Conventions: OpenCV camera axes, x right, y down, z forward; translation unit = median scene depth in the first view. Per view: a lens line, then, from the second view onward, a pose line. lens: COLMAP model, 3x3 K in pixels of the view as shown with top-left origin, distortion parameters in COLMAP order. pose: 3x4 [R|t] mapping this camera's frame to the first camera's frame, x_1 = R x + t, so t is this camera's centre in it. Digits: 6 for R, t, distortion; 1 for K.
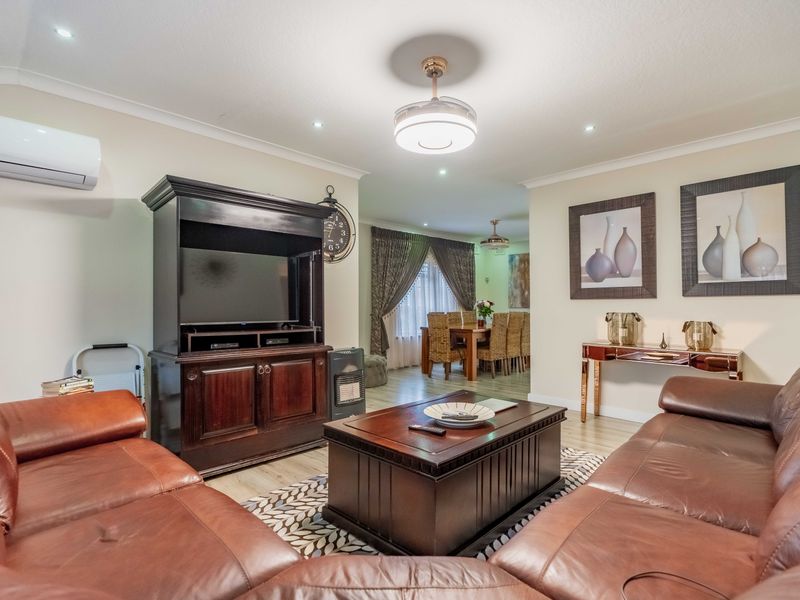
lens RADIAL K [[406.2, 0, 396.6], [0, 406.2, 308.0], [0, 0, 1]] dist [0.014020, 0.000116]
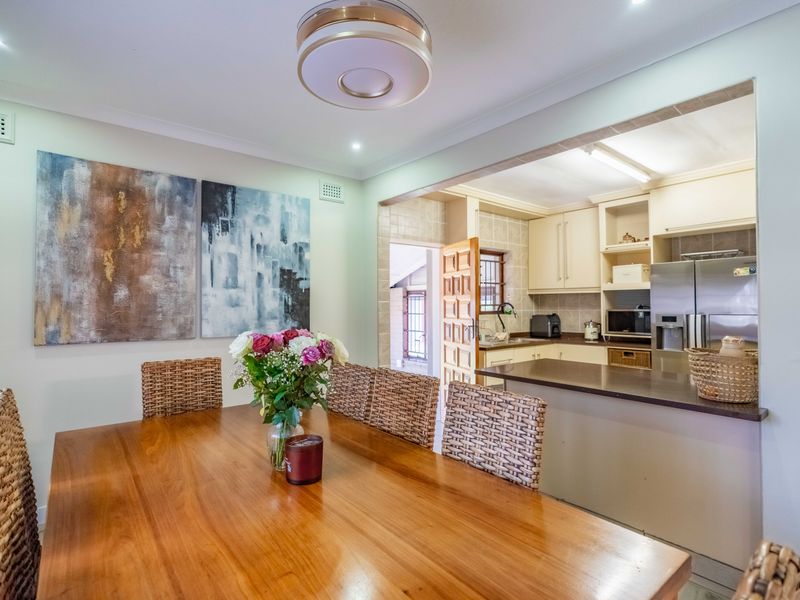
lens RADIAL K [[406.2, 0, 400.2], [0, 406.2, 299.8], [0, 0, 1]] dist [0.014020, 0.000116]
pose [[0.096376, 0.014349, 0.995242, 0.054507], [0.011878, 0.999808, -0.015565, -0.049508], [-0.995274, 0.013321, 0.096187, 1.545656]]
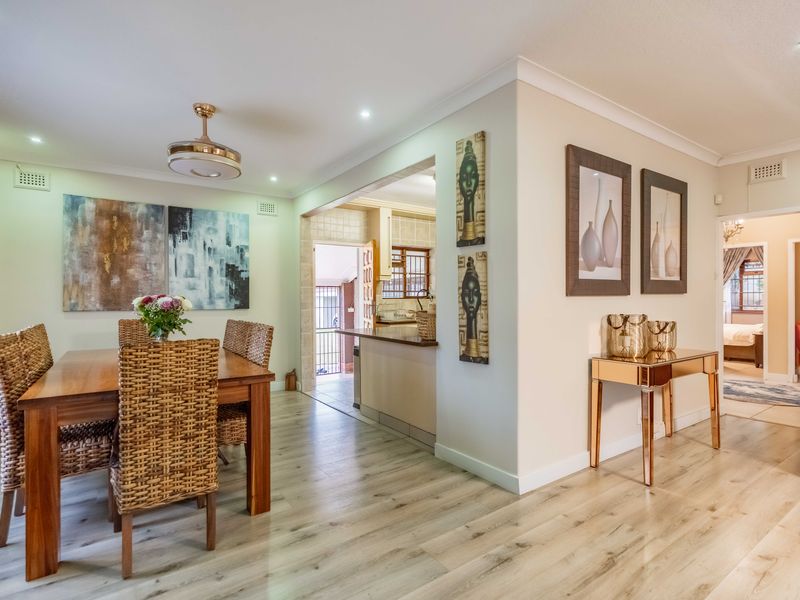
lens RADIAL K [[406.2, 0, 398.8], [0, 406.2, 299.2], [0, 0, 1]] dist [0.014020, 0.000116]
pose [[0.179888, -0.002540, 0.983684, -0.226852], [0.011443, 0.999934, 0.000489, -0.020383], [-0.983621, 0.011168, 0.179905, 1.162964]]
